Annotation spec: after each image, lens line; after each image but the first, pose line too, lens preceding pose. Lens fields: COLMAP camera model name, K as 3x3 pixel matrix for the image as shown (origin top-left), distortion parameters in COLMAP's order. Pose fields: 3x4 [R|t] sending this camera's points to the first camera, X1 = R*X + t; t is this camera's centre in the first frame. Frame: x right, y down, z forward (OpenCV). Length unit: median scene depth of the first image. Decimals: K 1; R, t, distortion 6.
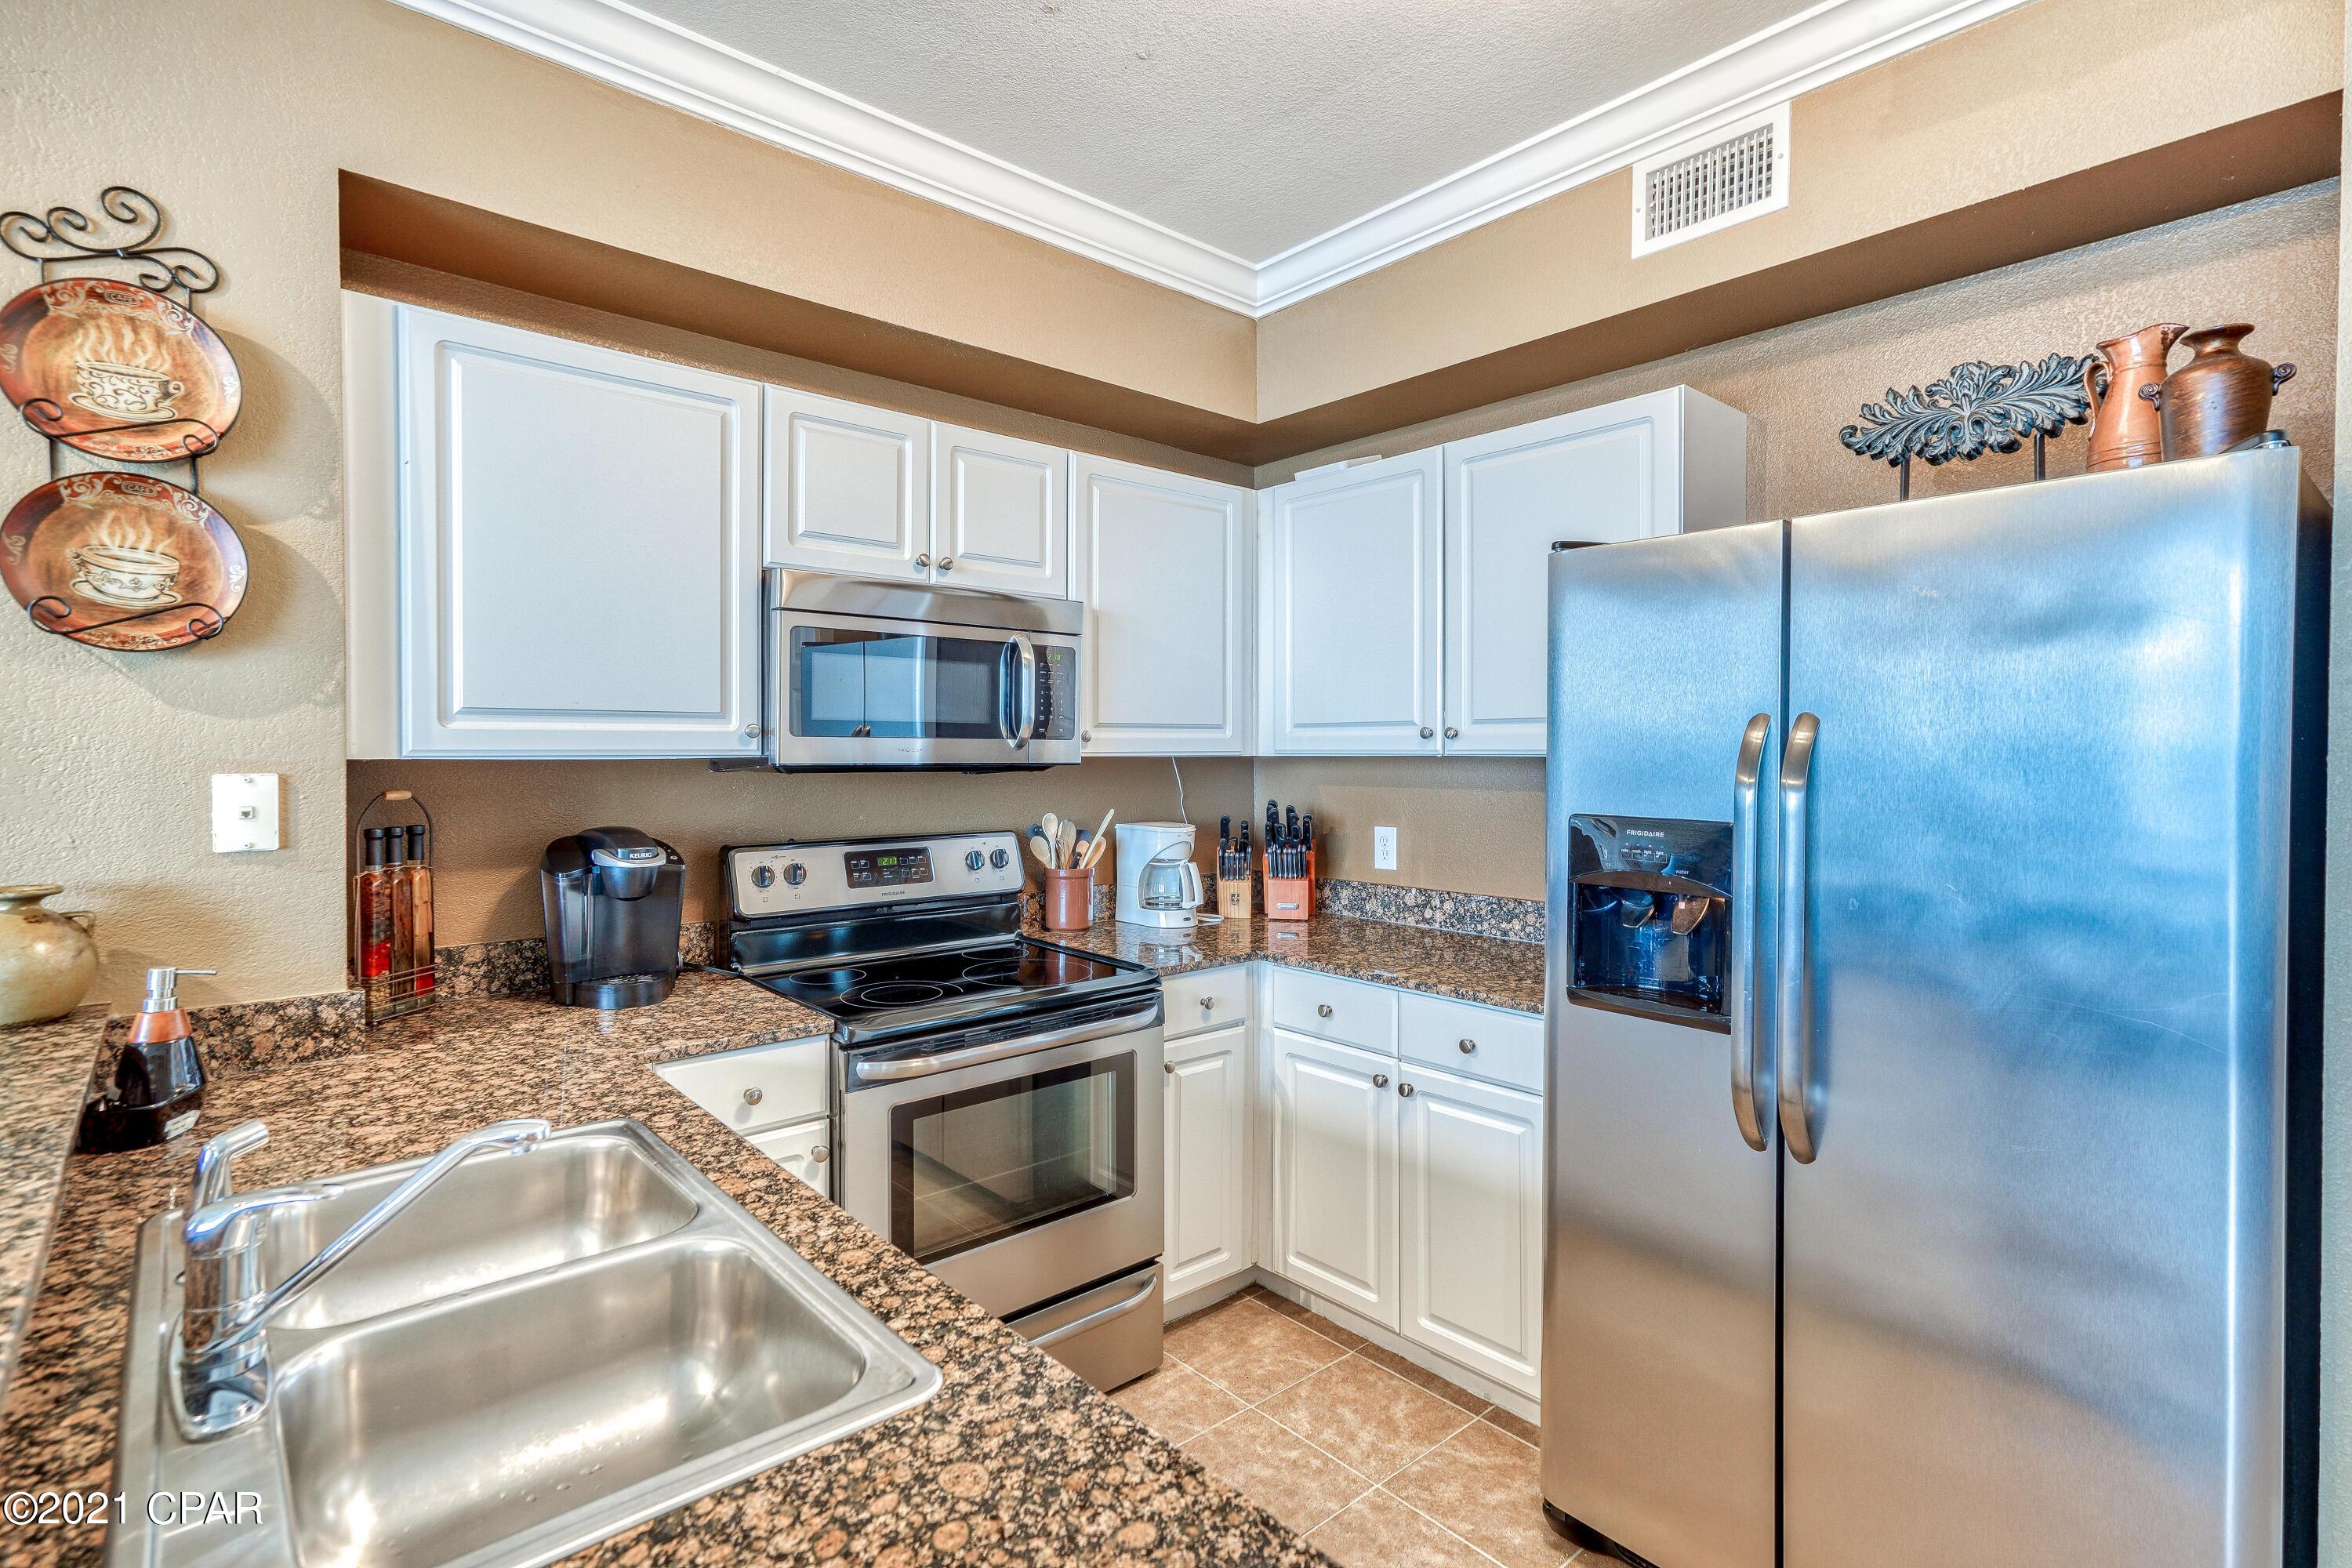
lens RADIAL K [[1099.6, 0, 1132.2], [0, 1099.6, 754.7], [0, 0, 1]] dist [0.002653, 0.006957]
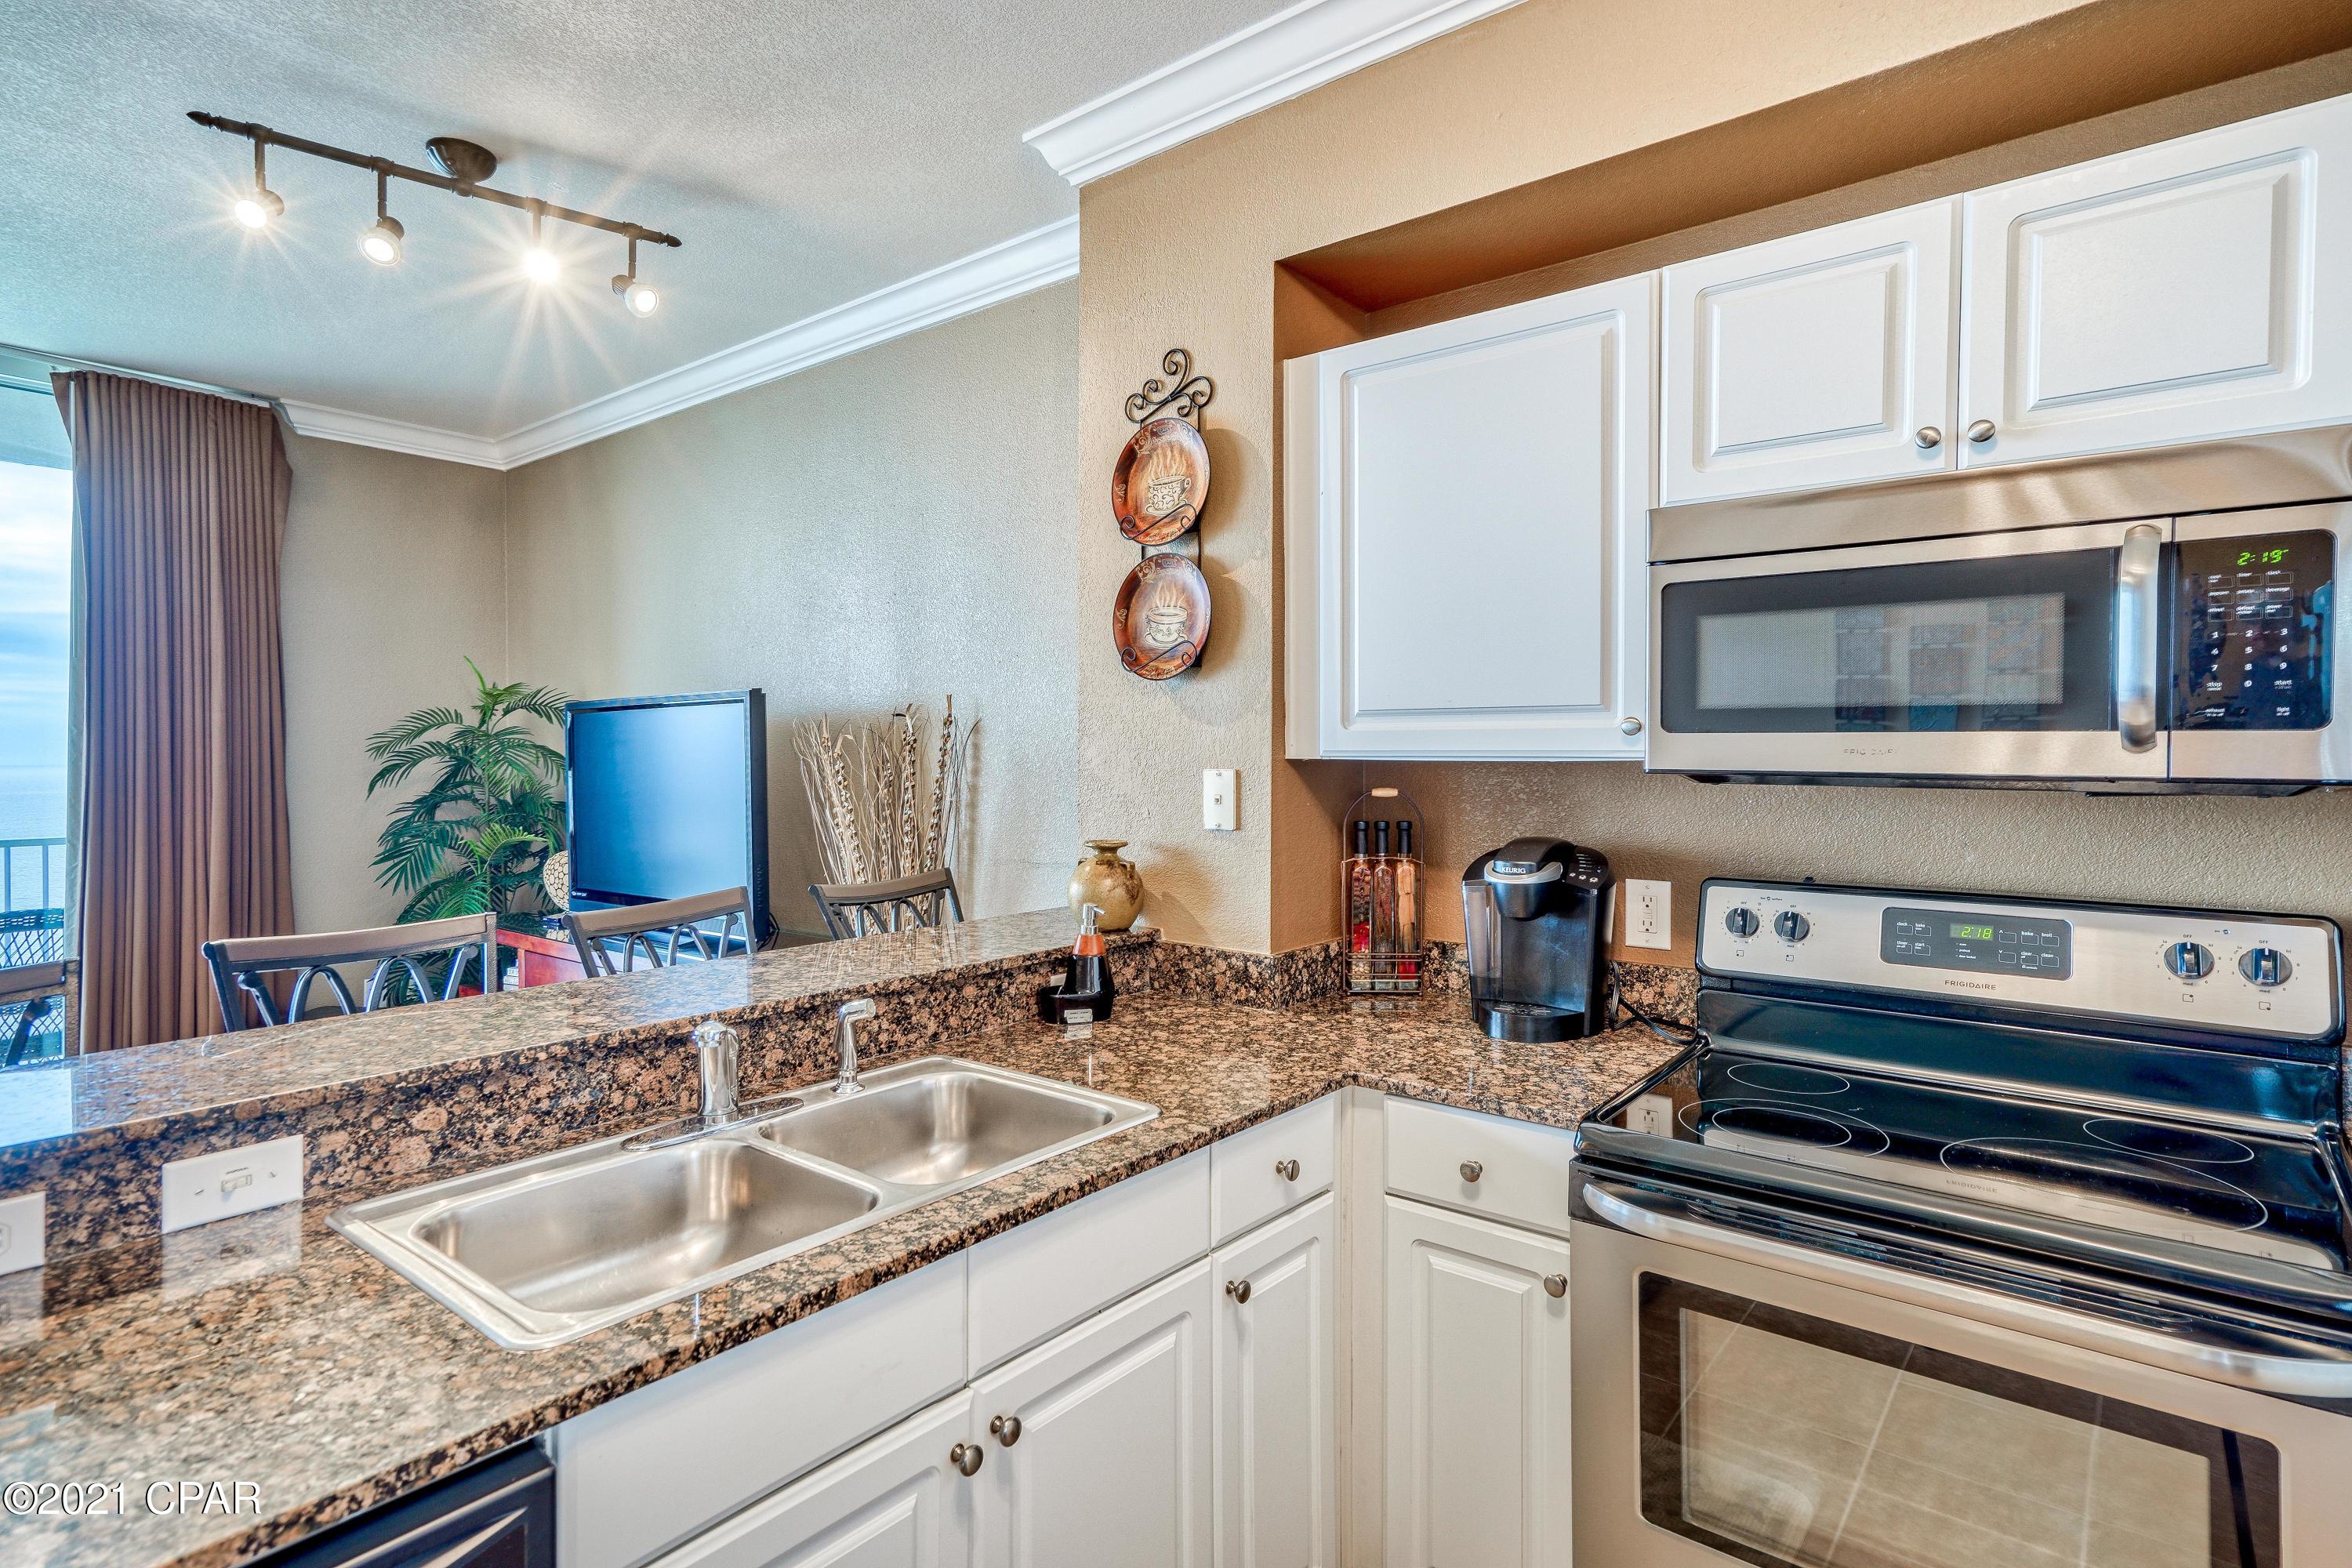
lens RADIAL K [[1168.2, 0, 1194.8], [0, 1168.2, 764.9], [0, 0, 1]] dist [0.007510, 0.003974]
pose [[0.208221, 0.008418, -0.978046, 0.442700], [-0.006654, 0.999952, 0.007190, 0.001995], [0.978059, 0.005011, 0.208267, 0.585998]]
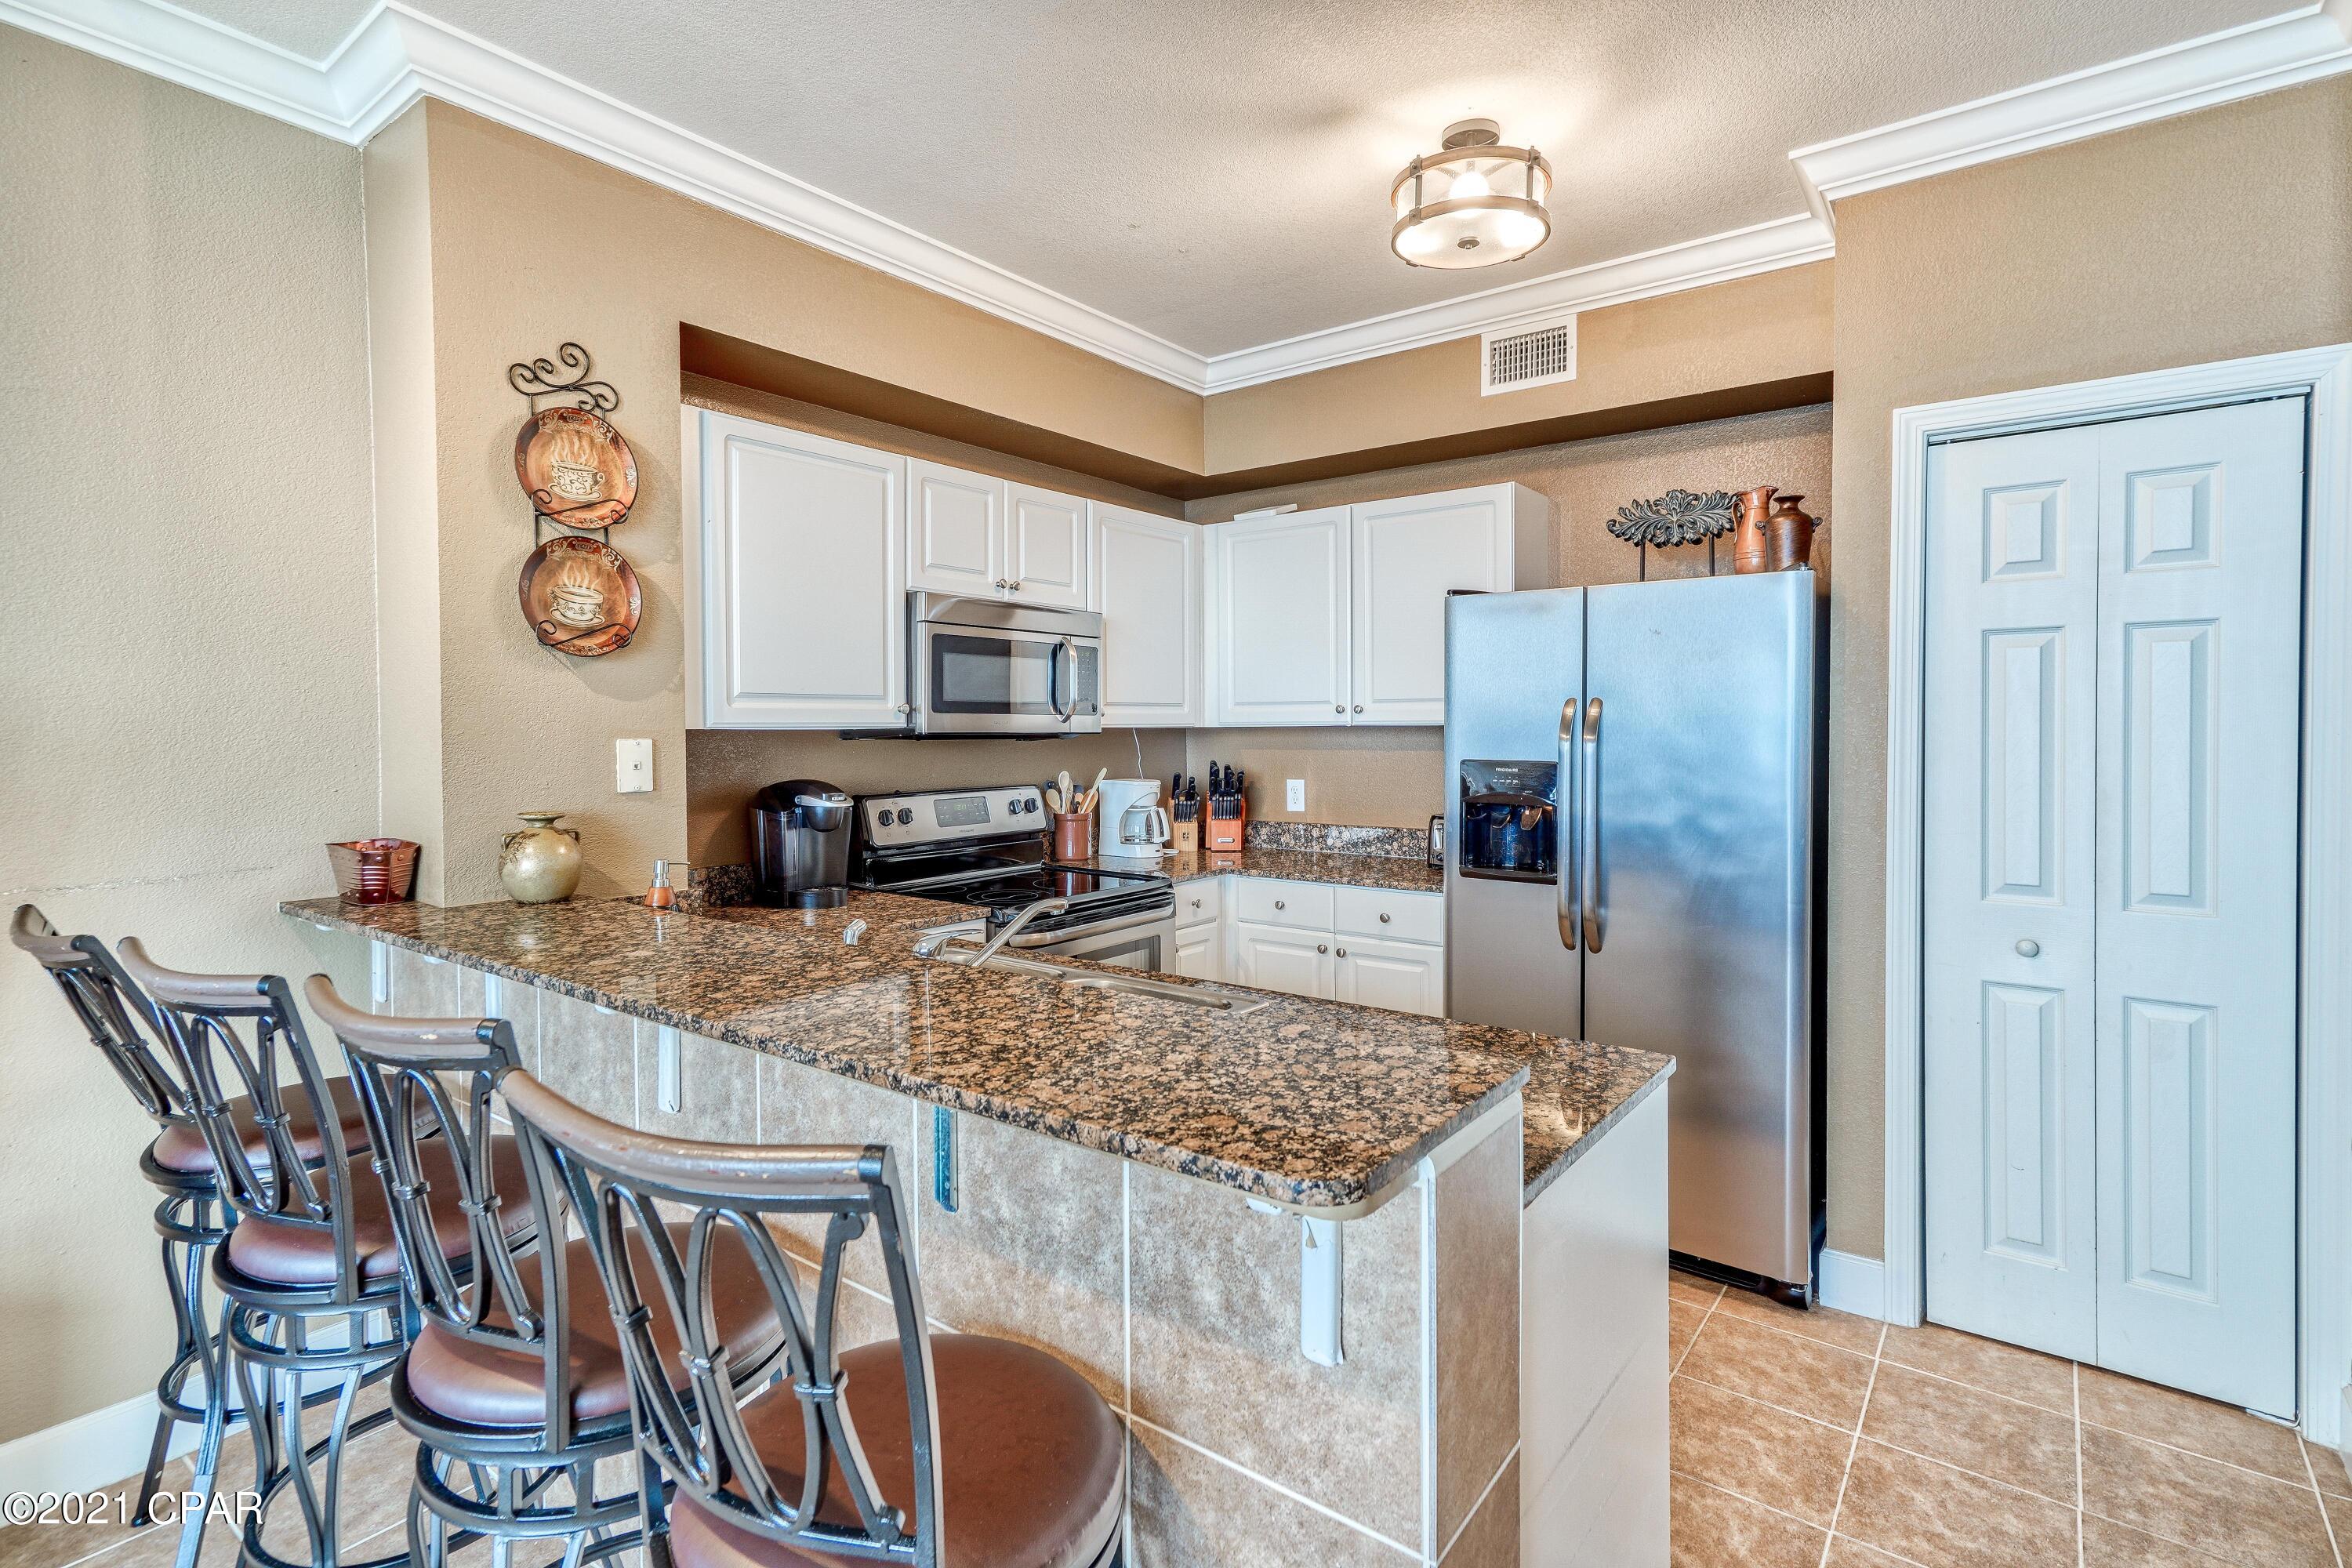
lens RADIAL K [[1168.2, 0, 1134.4], [0, 1168.2, 734.9], [0, 0, 1]] dist [0.007510, 0.003974]
pose [[0.978289, -0.006503, 0.207142, -0.406098], [0.005935, 0.999977, 0.003366, 0.008872], [-0.207159, -0.002064, 0.978305, -0.553213]]
